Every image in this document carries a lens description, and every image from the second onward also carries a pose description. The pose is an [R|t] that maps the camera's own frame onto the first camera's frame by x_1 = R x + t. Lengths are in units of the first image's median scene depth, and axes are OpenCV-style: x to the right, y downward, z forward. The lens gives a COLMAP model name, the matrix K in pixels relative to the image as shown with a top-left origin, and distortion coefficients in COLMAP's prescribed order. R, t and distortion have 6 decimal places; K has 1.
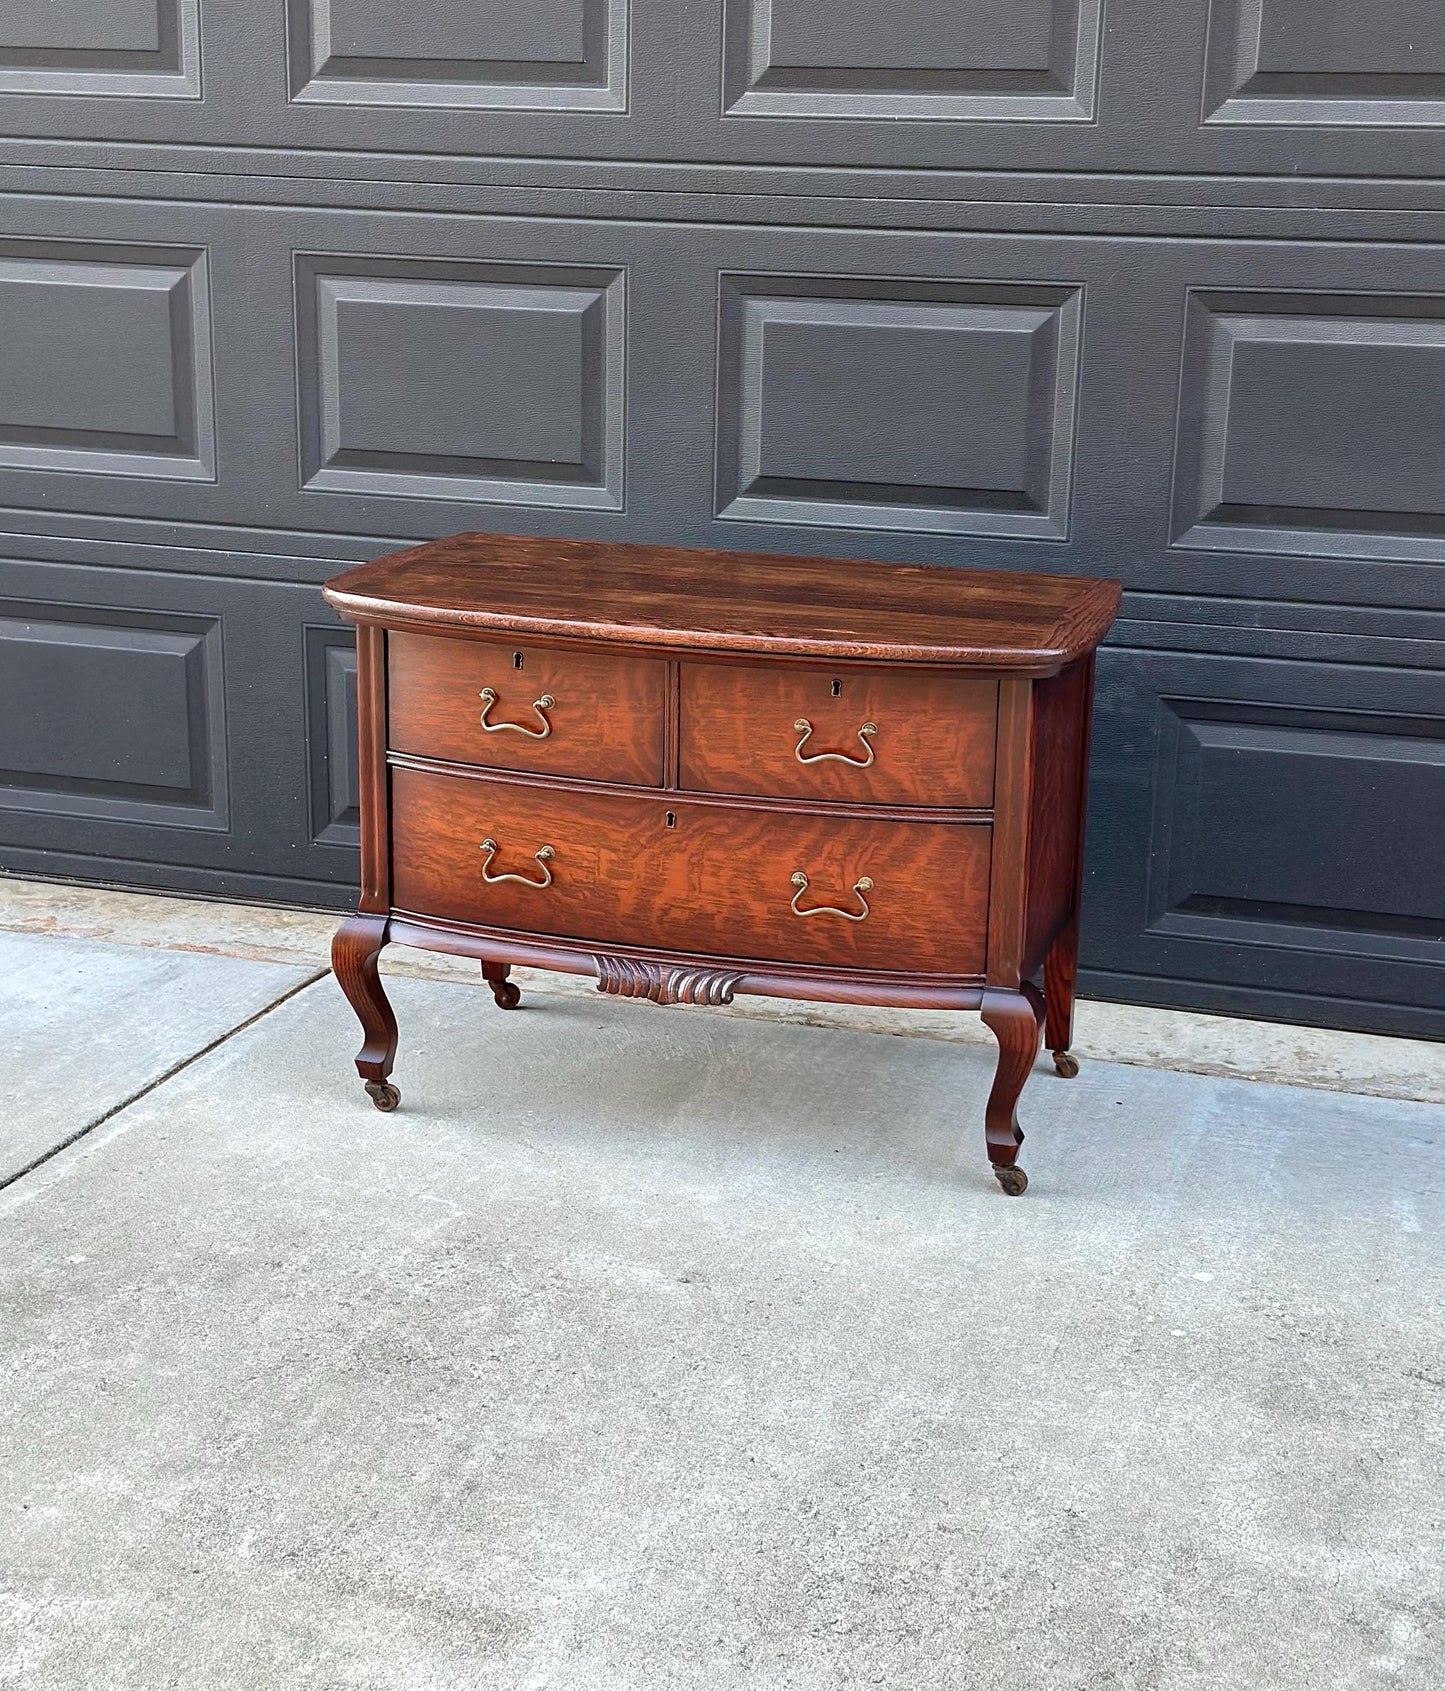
lens RADIAL K [[2762.2, 0, 710.8], [0, 2762.2, 875.7], [0, 0, 1]] dist [0.143751, 0.000000]
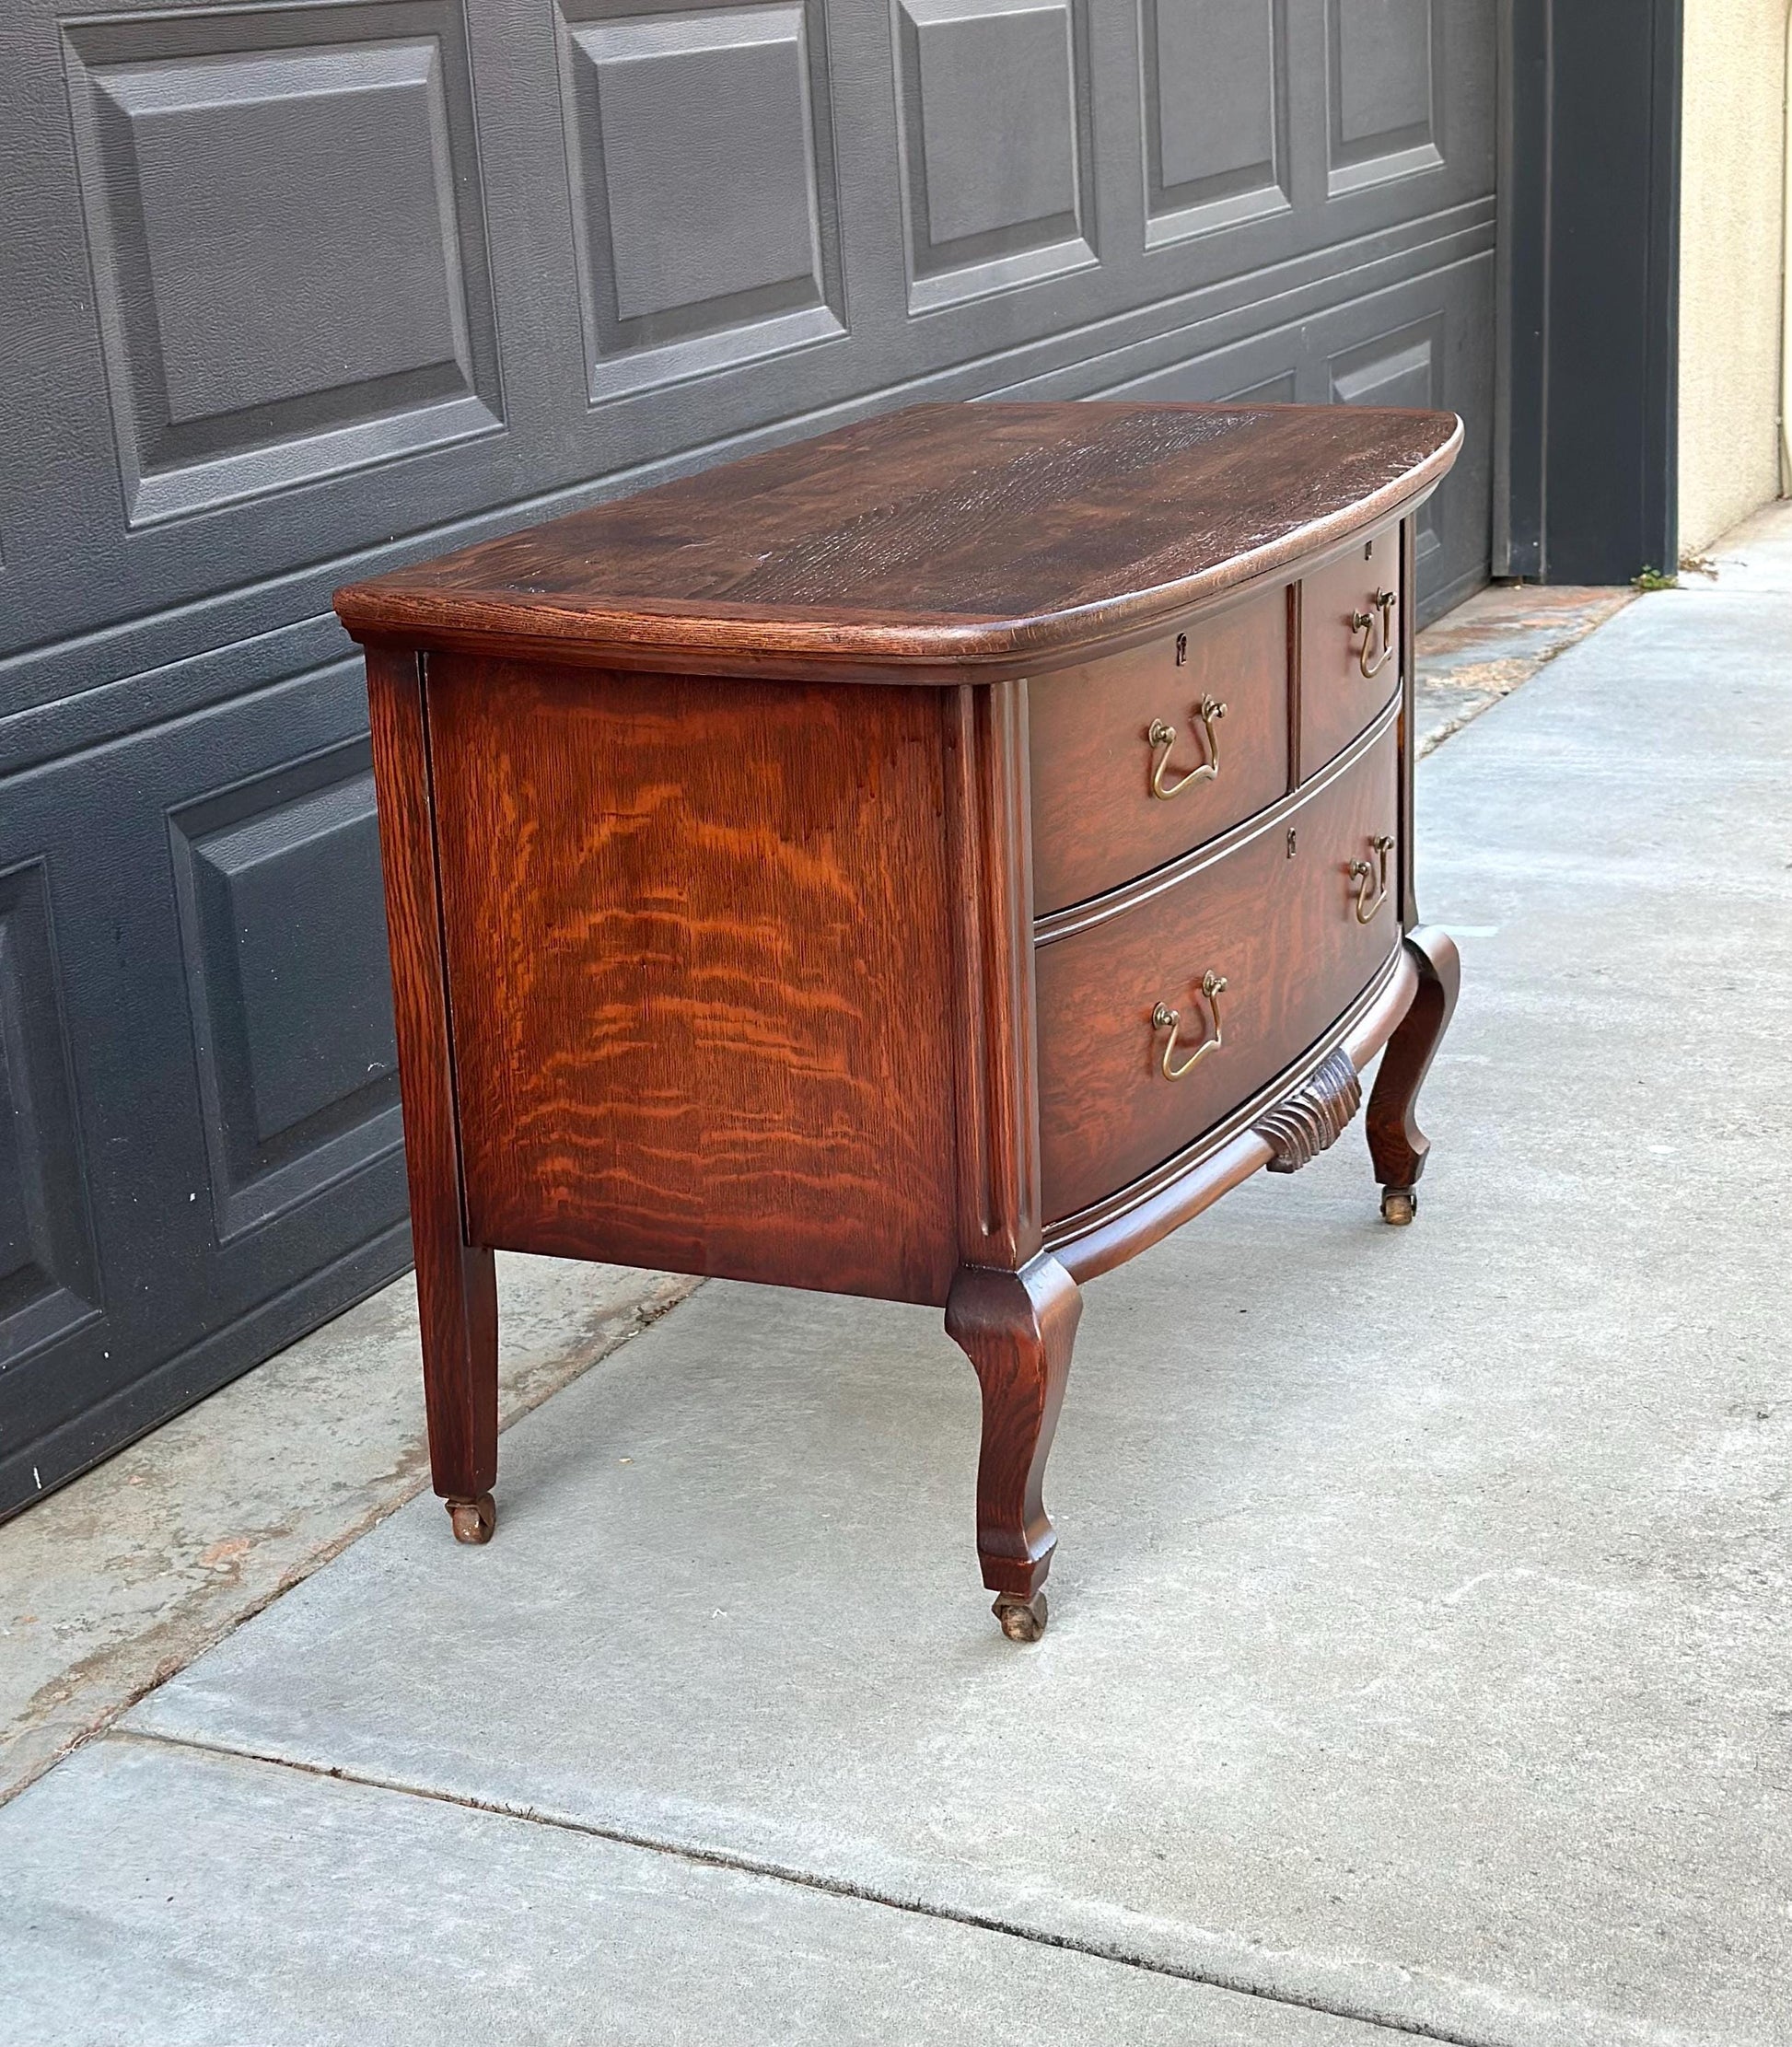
lens RADIAL K [[3606.9, 0, 911.9], [0, 3606.9, 1075.9], [0, 0, 1]] dist [0.144801, 0.000000]
pose [[0.126574, -0.326772, 0.936589, -0.754034], [0.322455, 0.906459, 0.272682, -0.208994], [-0.938084, 0.267493, 0.220104, 0.906451]]
